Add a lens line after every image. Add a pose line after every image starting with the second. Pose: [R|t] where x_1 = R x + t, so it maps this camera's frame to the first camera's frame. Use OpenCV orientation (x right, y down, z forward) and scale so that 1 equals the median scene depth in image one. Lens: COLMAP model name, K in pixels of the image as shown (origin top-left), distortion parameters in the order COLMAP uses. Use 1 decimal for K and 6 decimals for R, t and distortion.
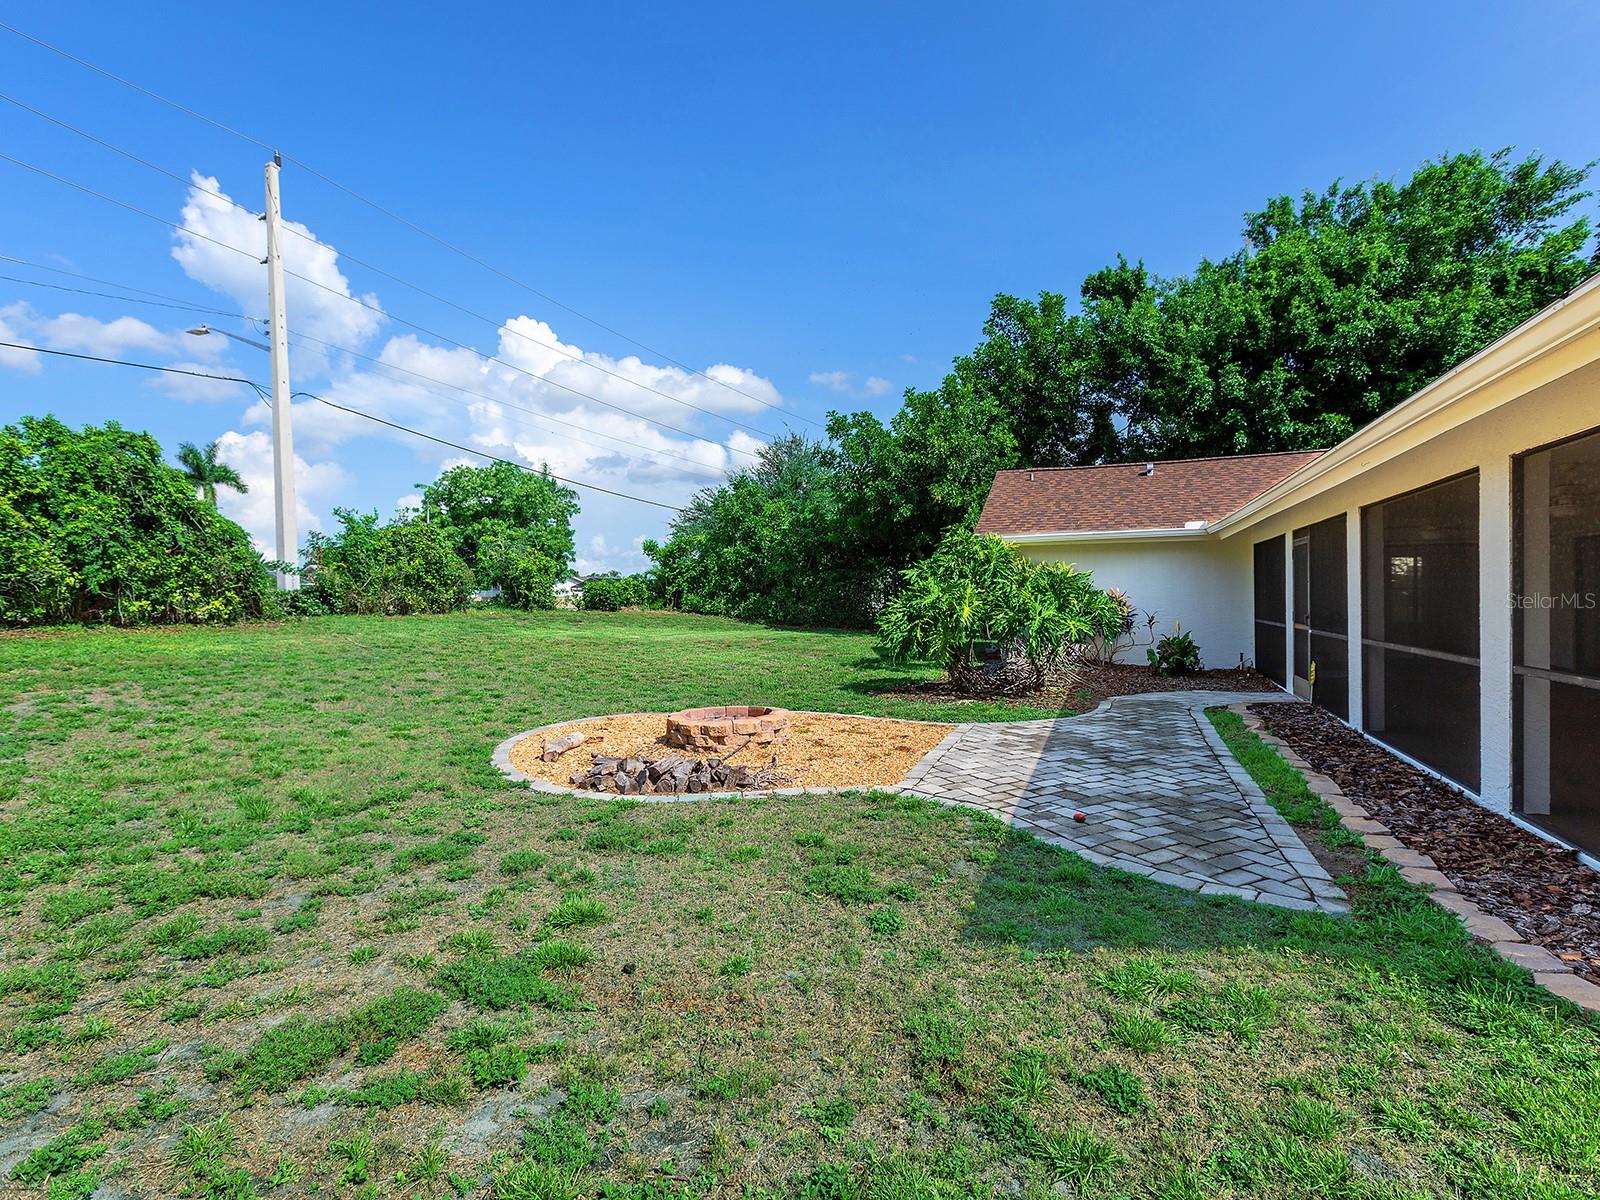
lens RADIAL K [[805.8, 0, 815.7], [0, 805.8, 601.6], [0, 0, 1]] dist [0.008713, -0.003298]
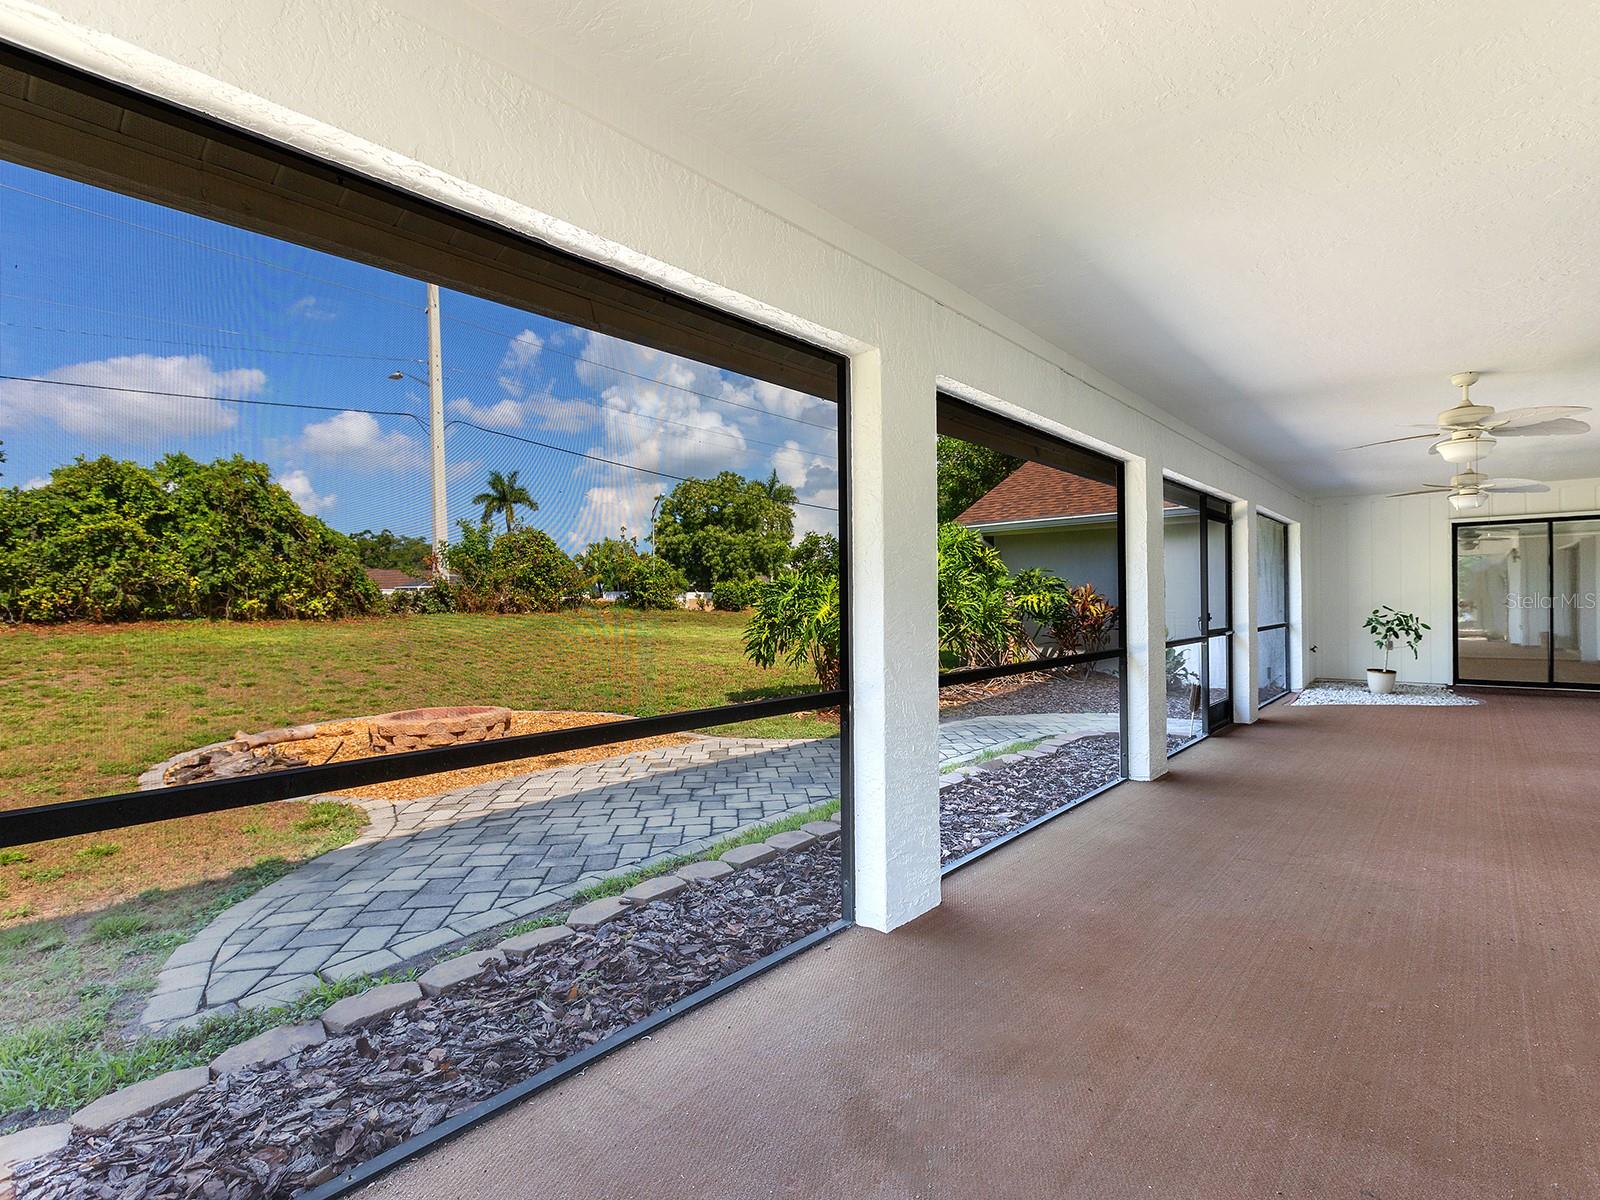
lens RADIAL K [[805.8, 0, 800.2], [0, 805.8, 603.8], [0, 0, 1]] dist [0.008713, -0.003298]
pose [[0.941272, 0.000872, -0.337649, 0.378764], [-0.000752, 1.000000, 0.000488, 0.004266], [0.337649, -0.000206, 0.941272, 0.143619]]
